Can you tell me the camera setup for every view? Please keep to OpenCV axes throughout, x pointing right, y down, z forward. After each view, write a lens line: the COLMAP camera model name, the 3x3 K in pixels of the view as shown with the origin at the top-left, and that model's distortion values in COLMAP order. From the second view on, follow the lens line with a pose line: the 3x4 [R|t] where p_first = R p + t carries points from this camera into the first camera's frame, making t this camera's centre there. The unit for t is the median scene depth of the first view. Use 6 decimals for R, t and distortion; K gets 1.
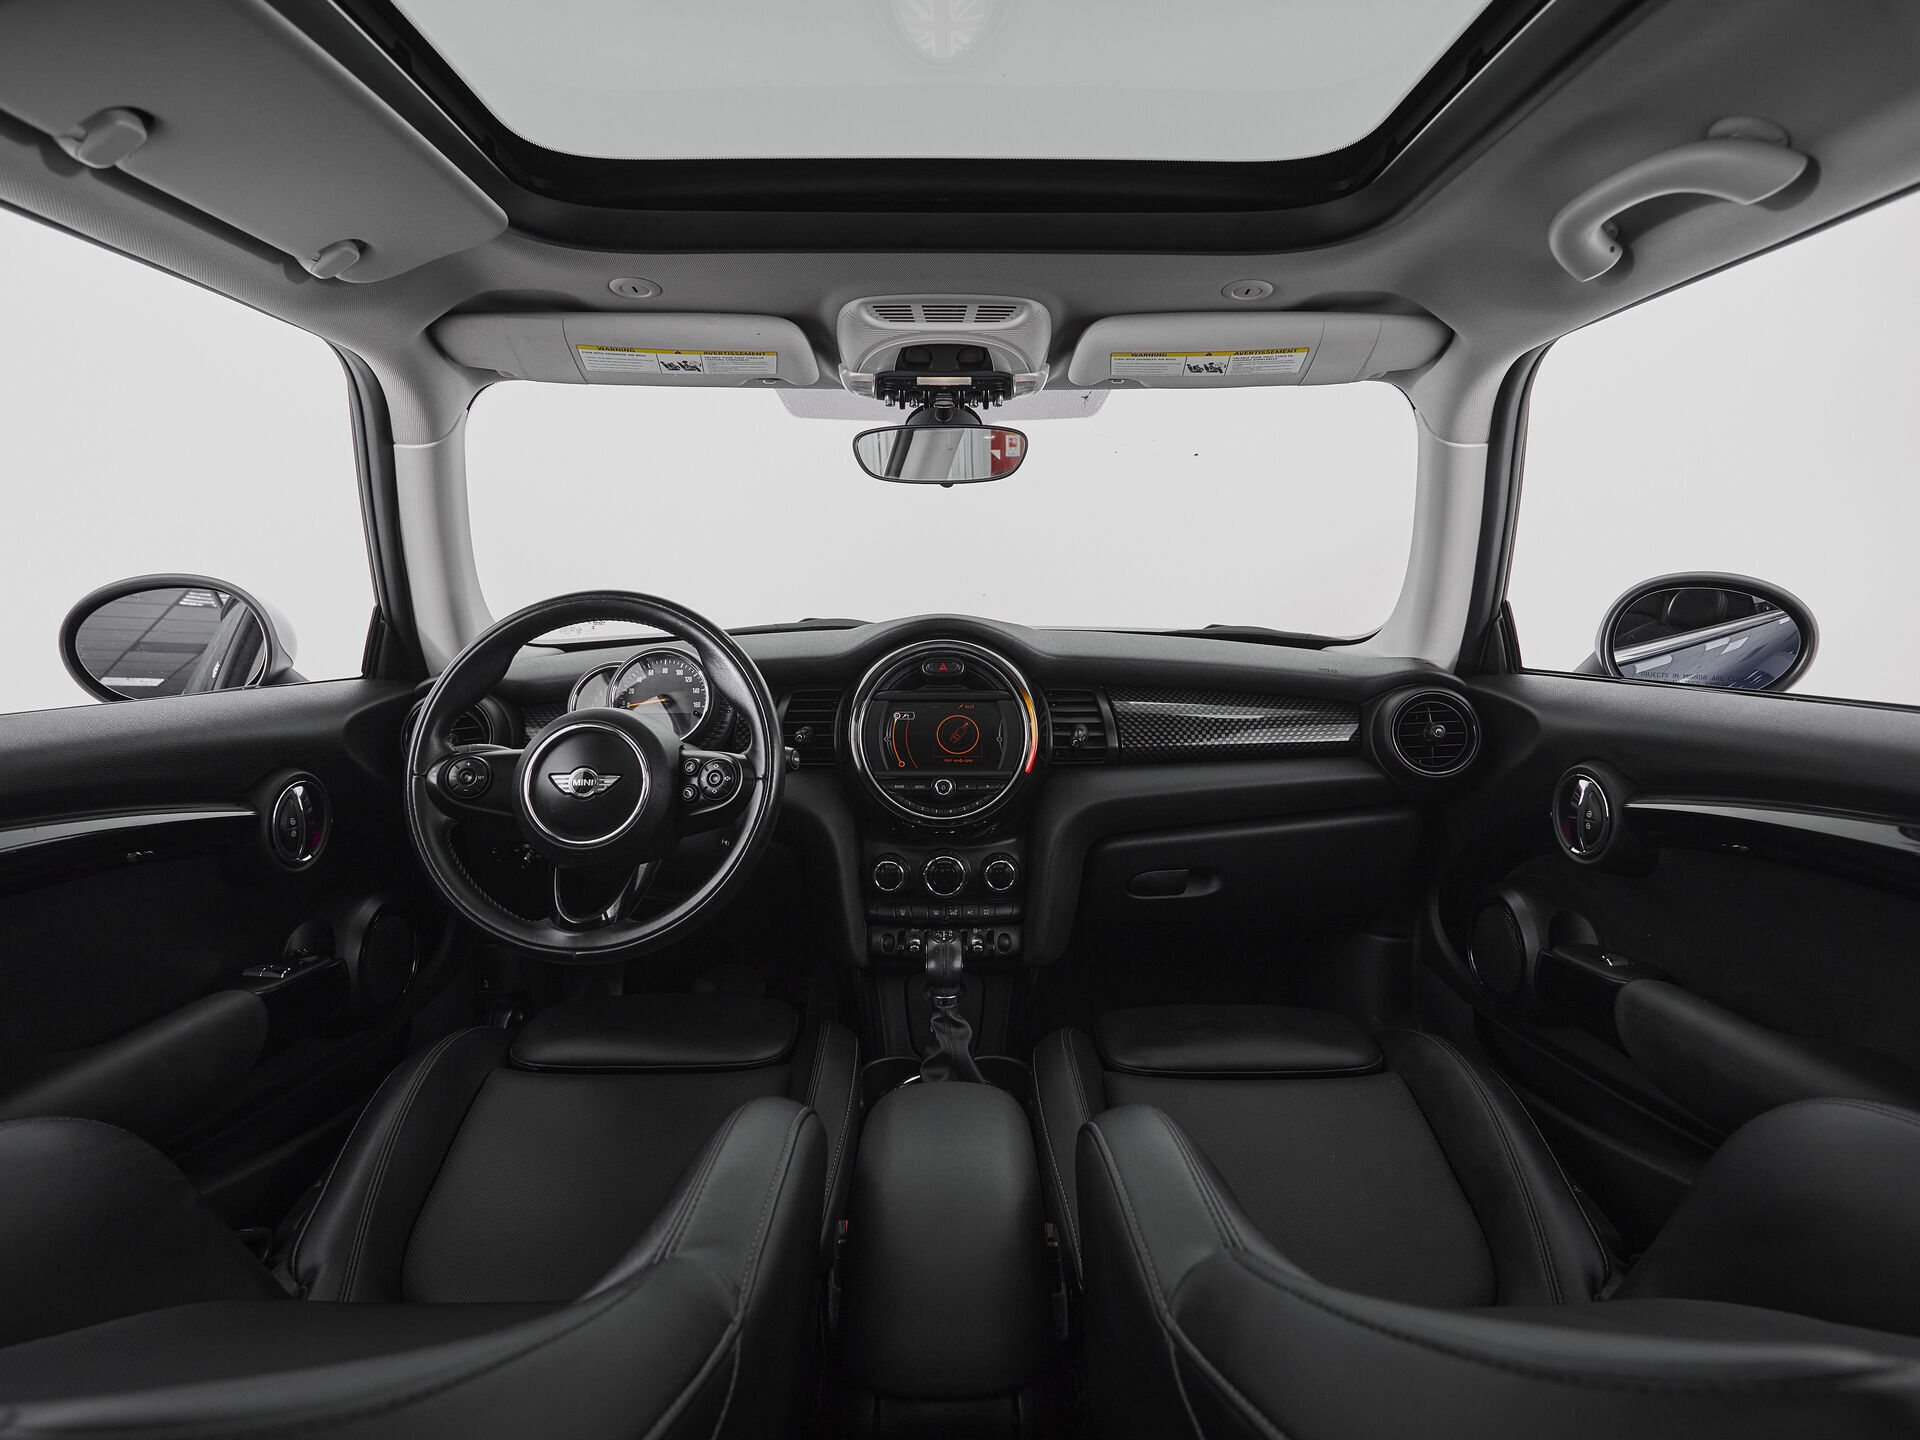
lens RADIAL K [[1046.8, 0, 956.6], [0, 1046.8, 717.4], [0, 0, 1]] dist [0.001080, -0.004250]
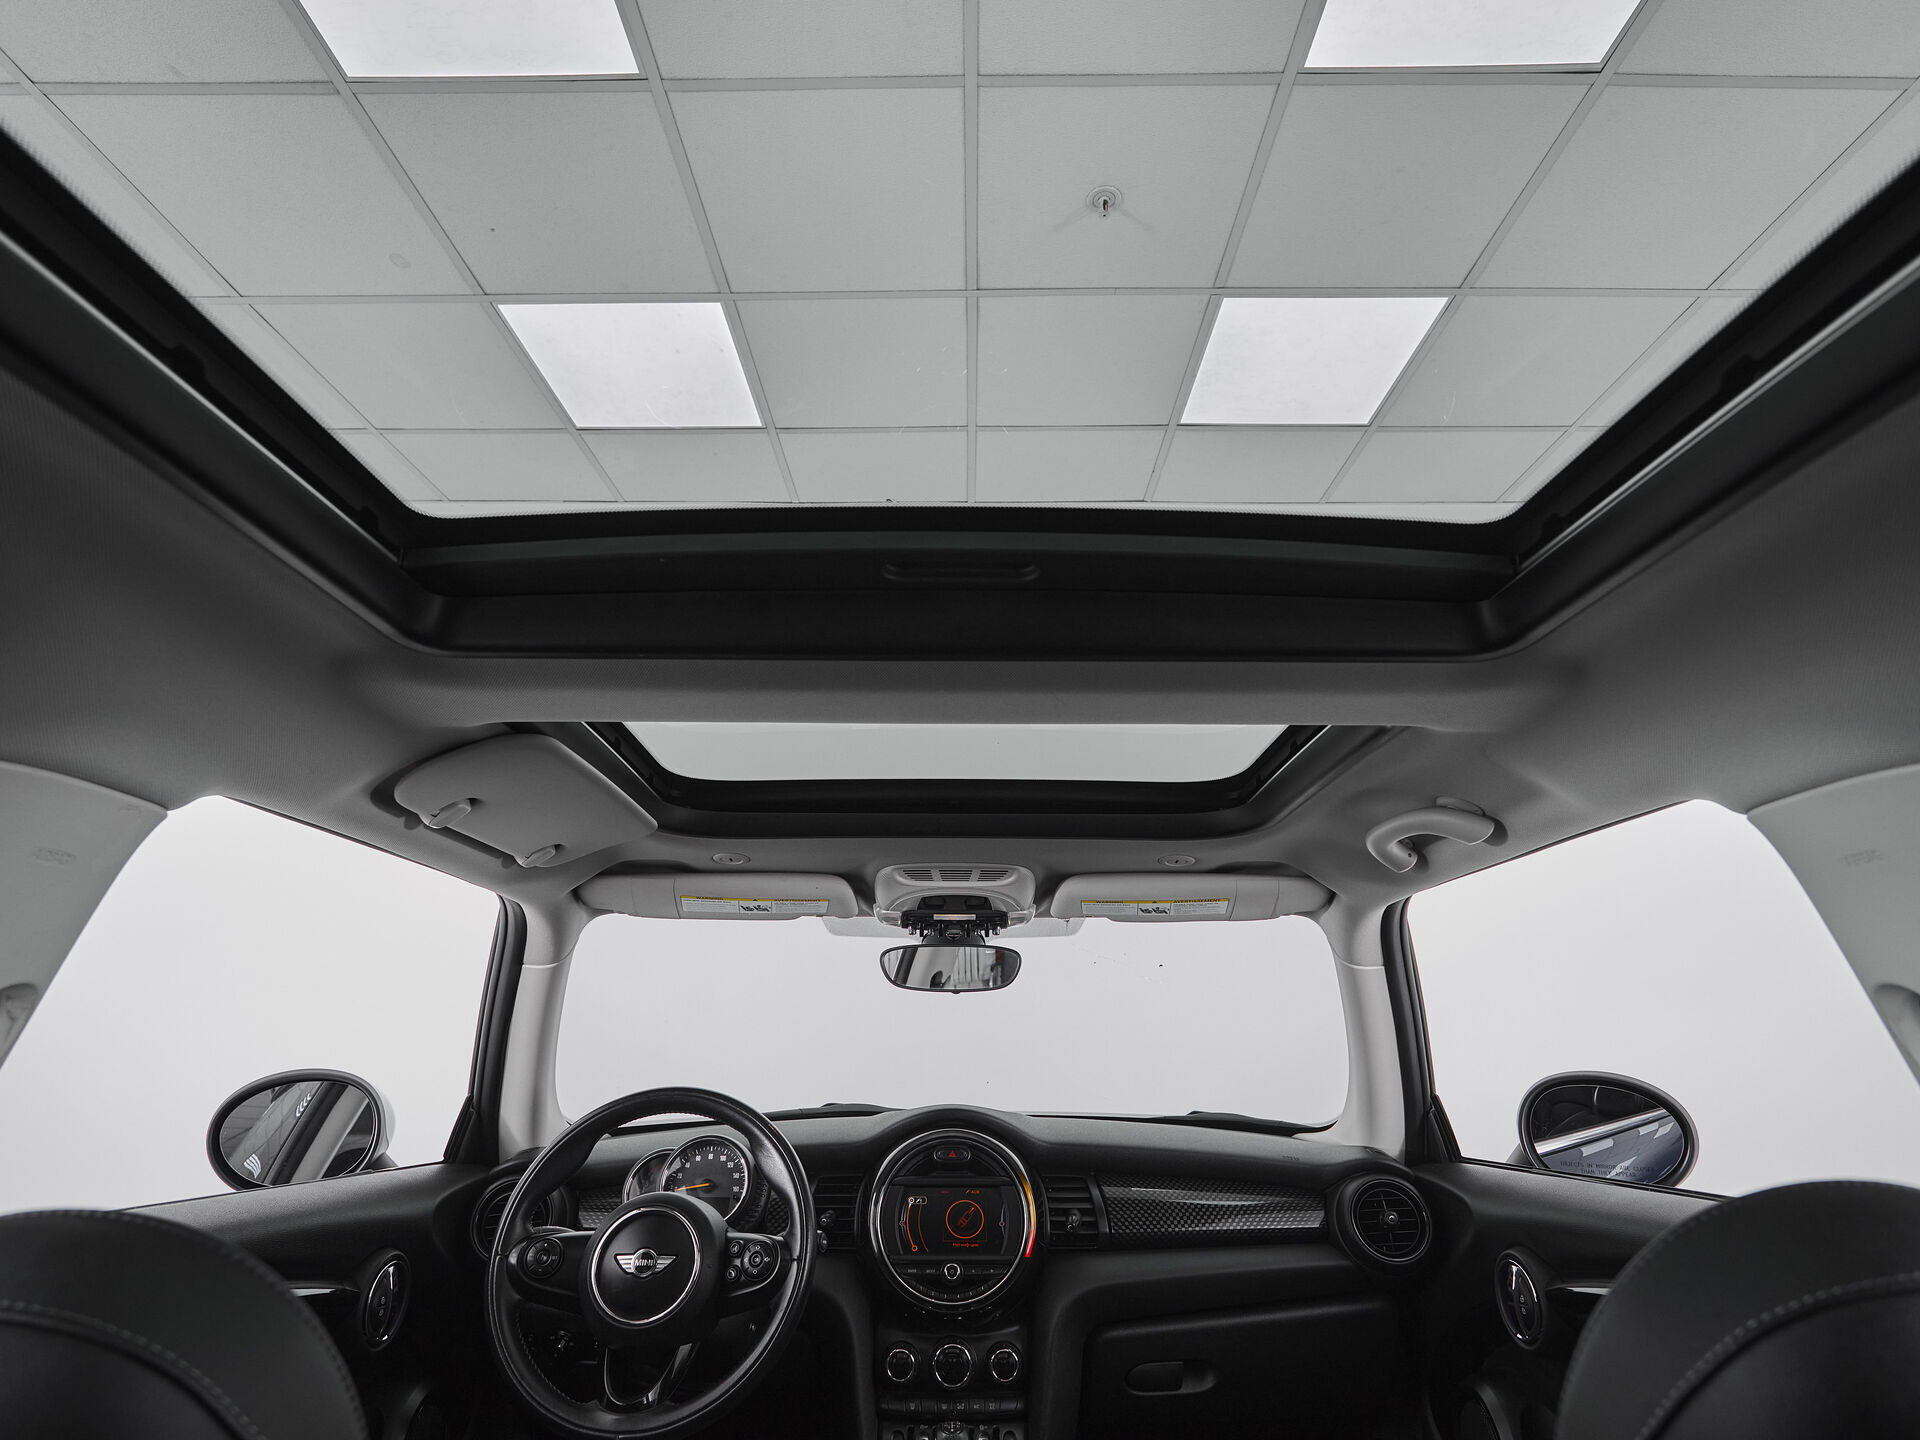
lens RADIAL K [[1046.8, 0, 955.9], [0, 1046.8, 718.0], [0, 0, 1]] dist [0.001080, -0.004250]
pose [[0.999980, 0.001314, -0.006203, -0.002234], [-0.003790, 0.908187, -0.418548, -0.001853], [0.005083, 0.418563, 0.908174, -0.248810]]
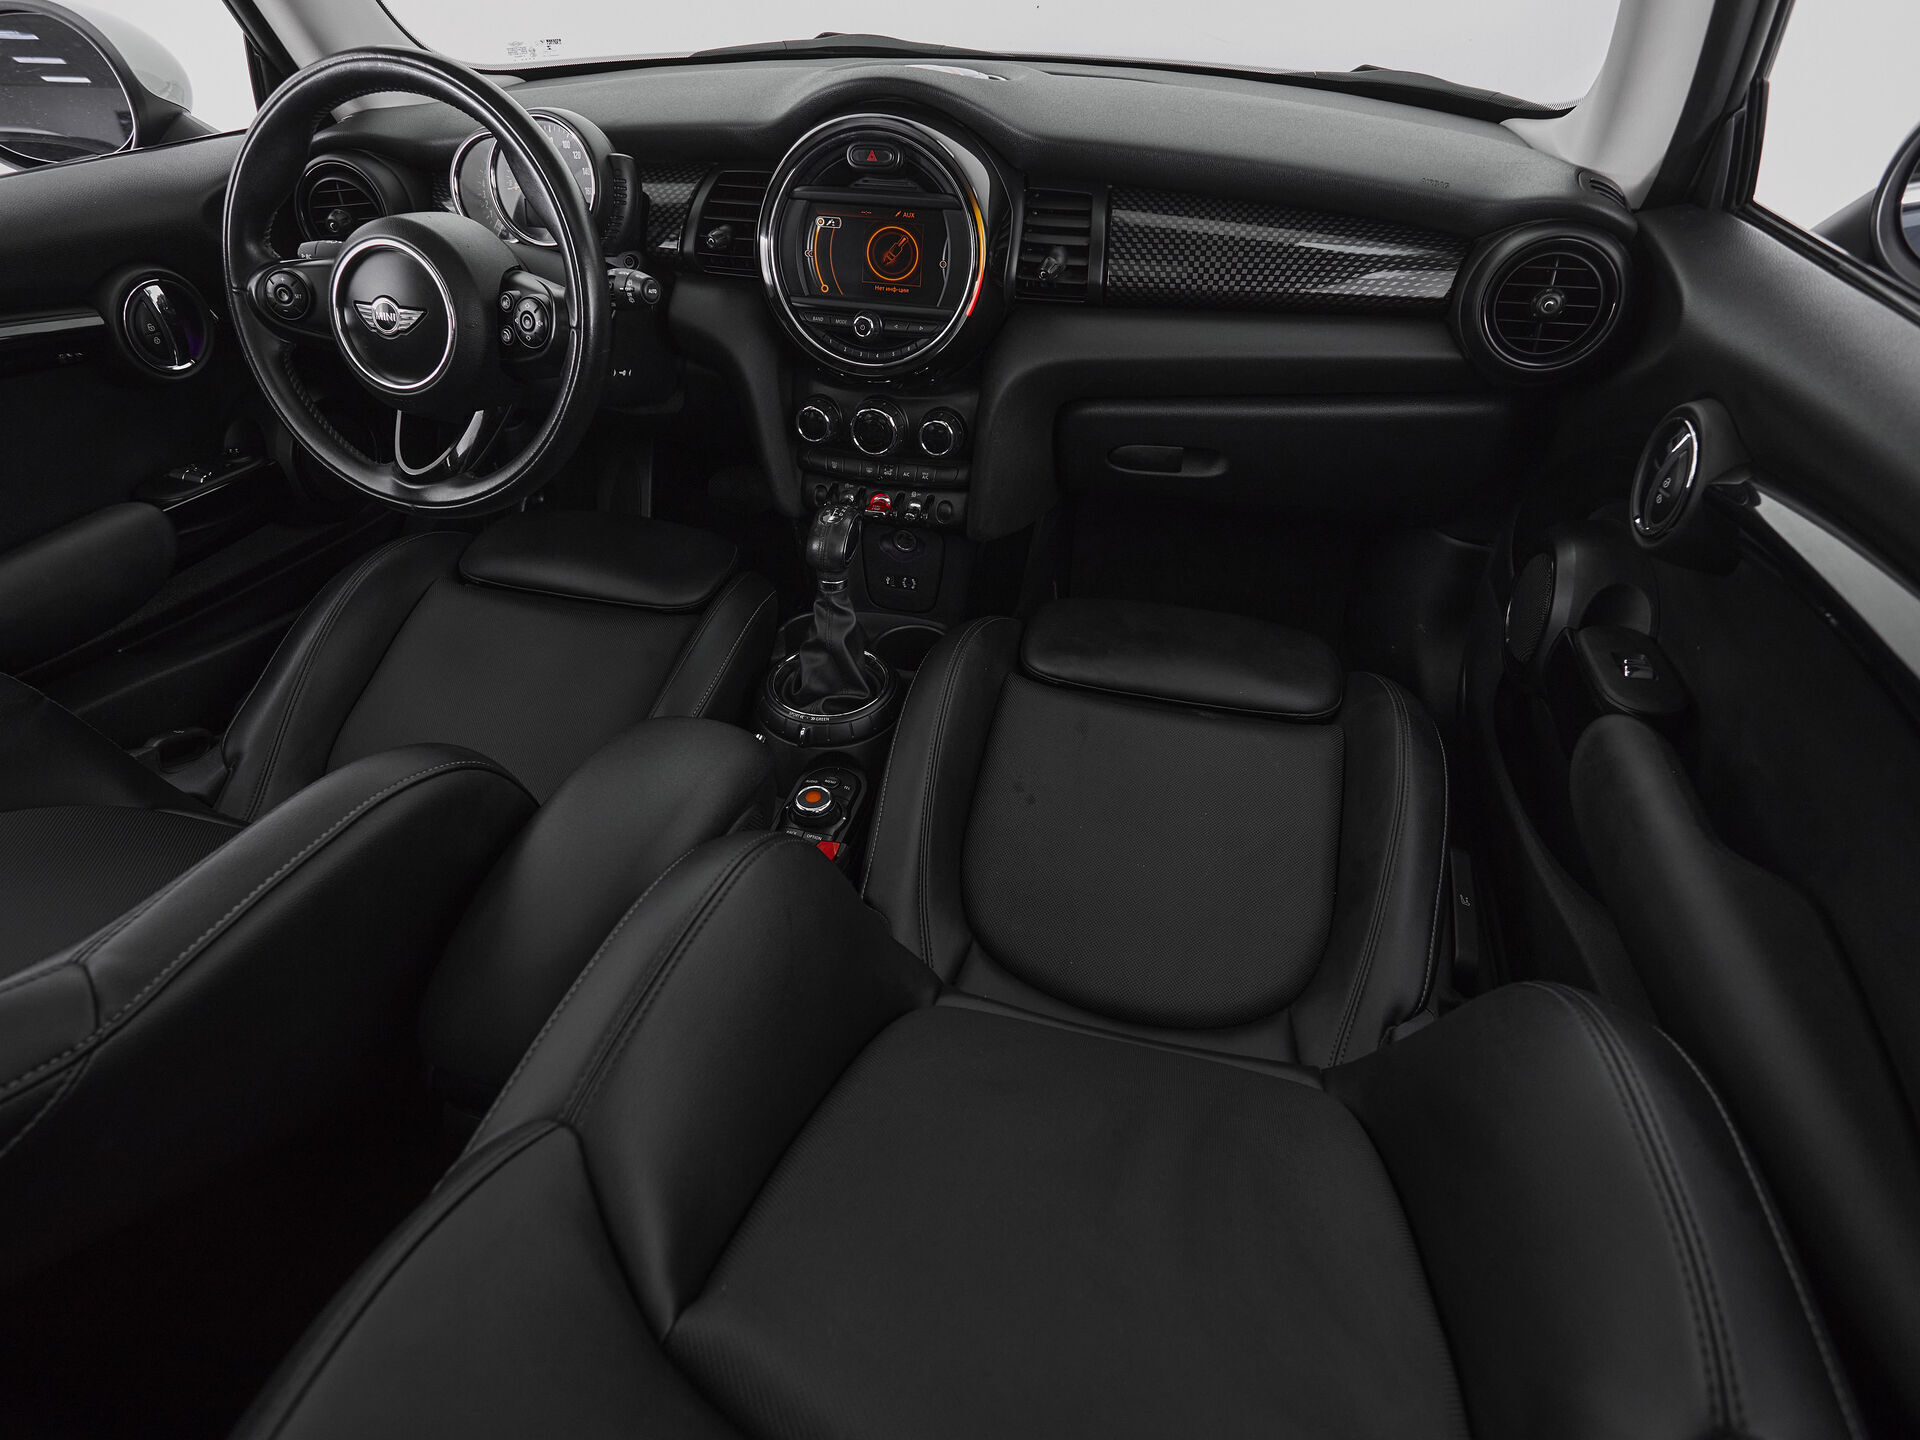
lens RADIAL K [[1046.8, 0, 945.9], [0, 1046.8, 714.5], [0, 0, 1]] dist [0.001080, -0.004250]
pose [[0.963999, 0.167184, -0.206774, 0.263346], [-0.035427, 0.851440, 0.523254, -0.102863], [0.263536, -0.497091, 0.826710, 0.190130]]
